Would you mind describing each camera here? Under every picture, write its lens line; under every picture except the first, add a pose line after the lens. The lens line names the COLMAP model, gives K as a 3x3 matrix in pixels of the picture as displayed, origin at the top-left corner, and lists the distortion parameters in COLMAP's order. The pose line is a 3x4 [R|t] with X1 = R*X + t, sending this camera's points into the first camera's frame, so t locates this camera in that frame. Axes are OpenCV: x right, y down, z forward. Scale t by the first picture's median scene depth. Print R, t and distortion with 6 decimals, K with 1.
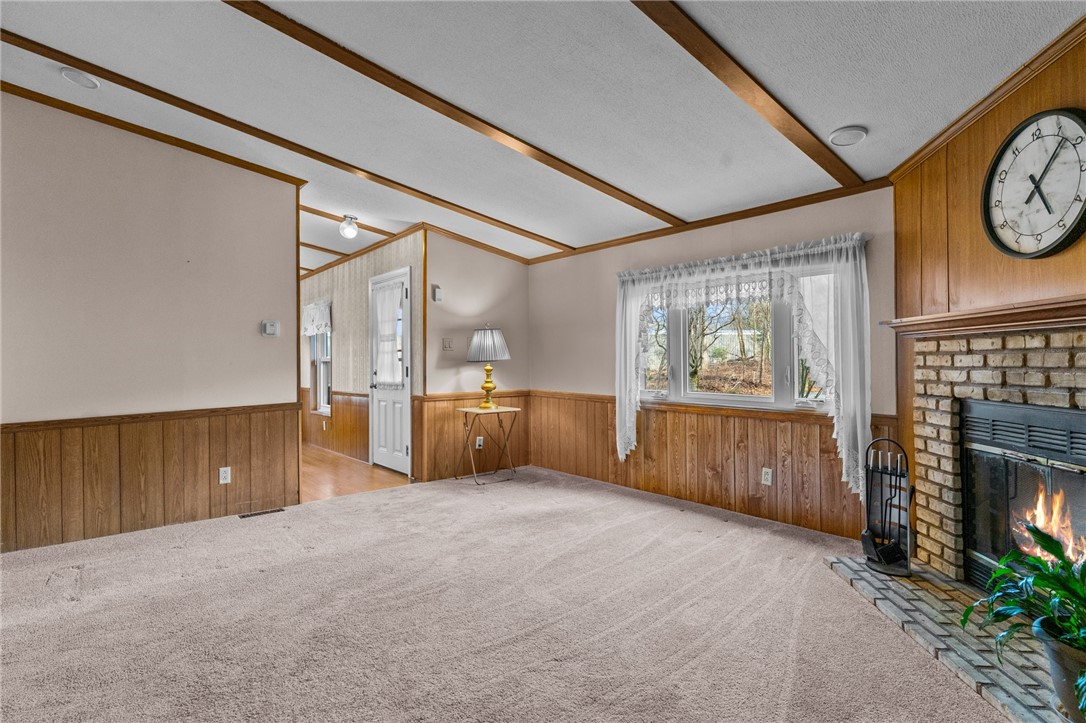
lens RADIAL K [[542.6, 0, 542.7], [0, 542.6, 341.8], [0, 0, 1]] dist [0.000808, -0.000207]
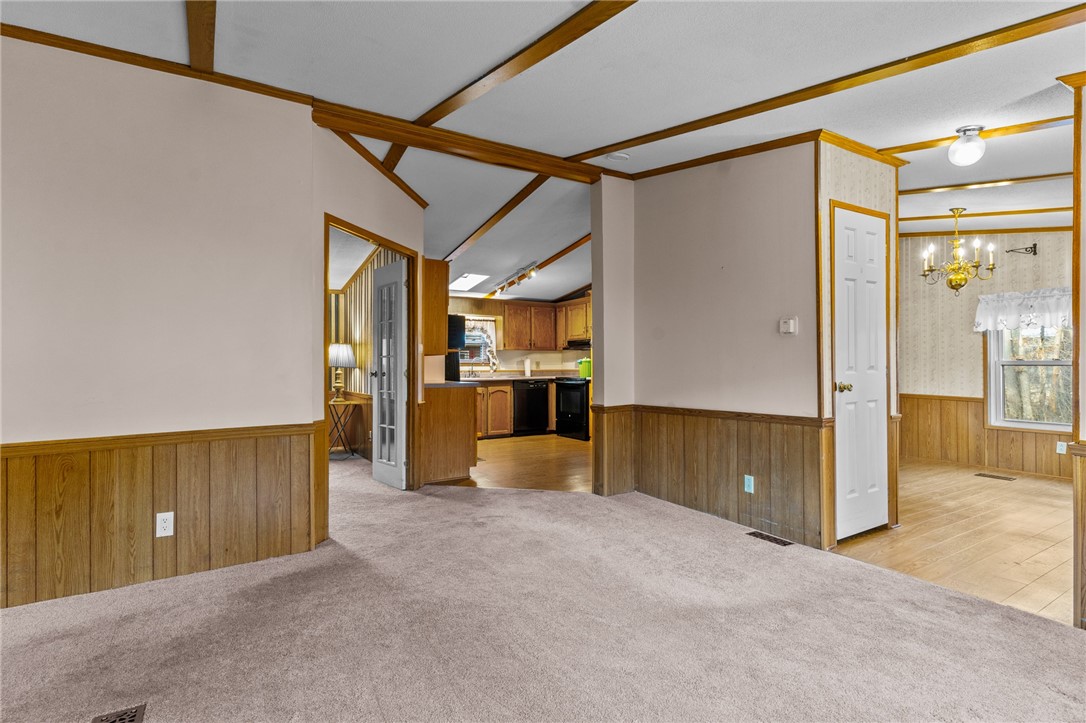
lens RADIAL K [[526.0, 0, 514.9], [0, 526.0, 349.5], [0, 0, 1]] dist [-0.001298, -0.000562]
pose [[-0.171384, -0.010174, -0.985152, 0.447560], [0.039684, 0.999064, -0.017221, 0.010727], [0.984405, -0.042046, -0.170819, 0.857421]]
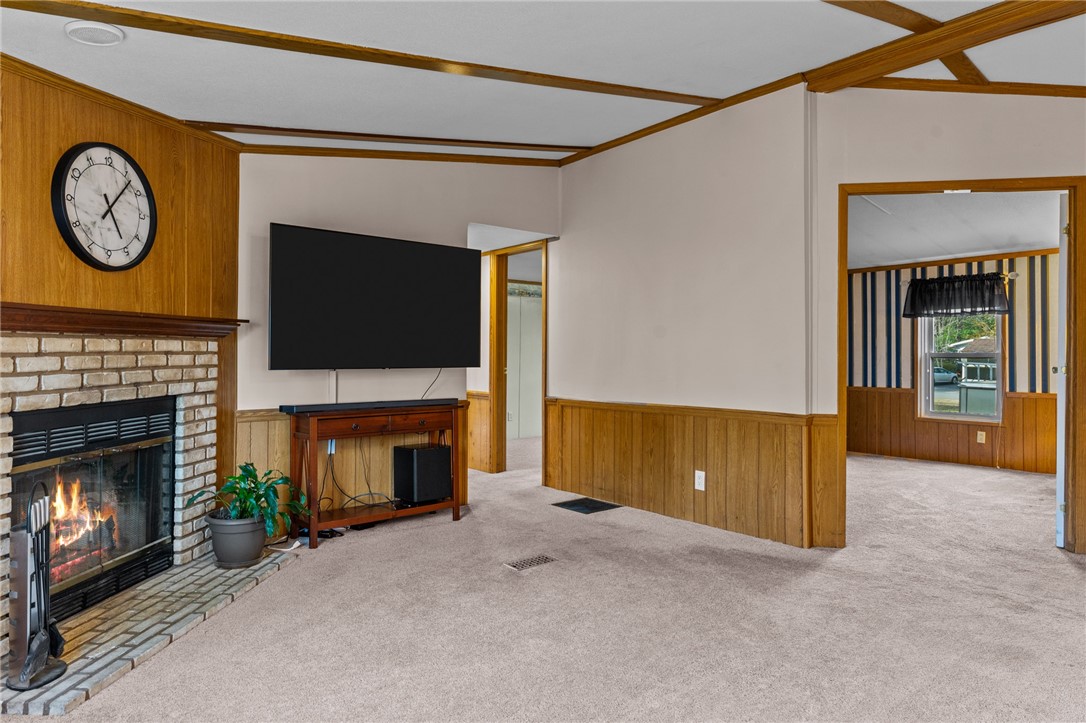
lens RADIAL K [[644.6, 0, 545.1], [0, 644.6, 330.2], [0, 0, 1]] dist [-0.003050, -0.000673]
pose [[-0.999912, 0.006261, 0.011670, -0.005044], [0.005490, 0.997870, -0.065002, 0.037752], [-0.012052, -0.064932, -0.997817, 1.461526]]
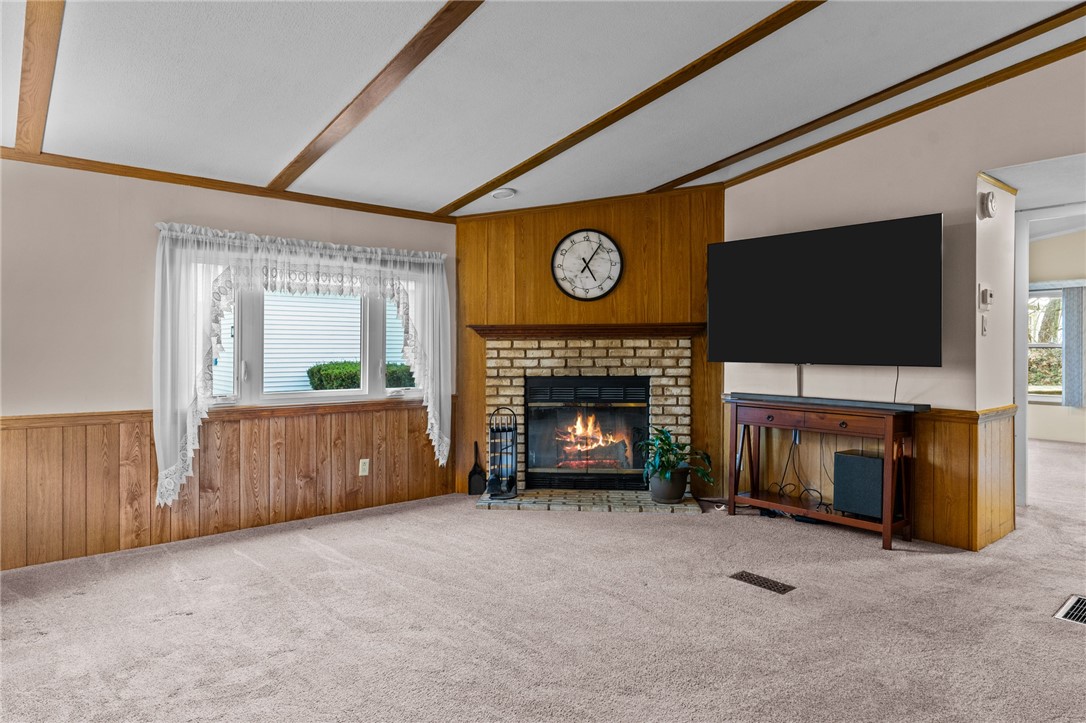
lens RADIAL K [[644.6, 0, 545.1], [0, 644.6, 330.2], [0, 0, 1]] dist [-0.003050, -0.000673]
pose [[-0.011138, 0.035613, 0.999304, -0.895046], [-0.030336, 0.998894, -0.035936, 0.024625], [-0.999478, -0.030715, -0.010045, 0.739633]]
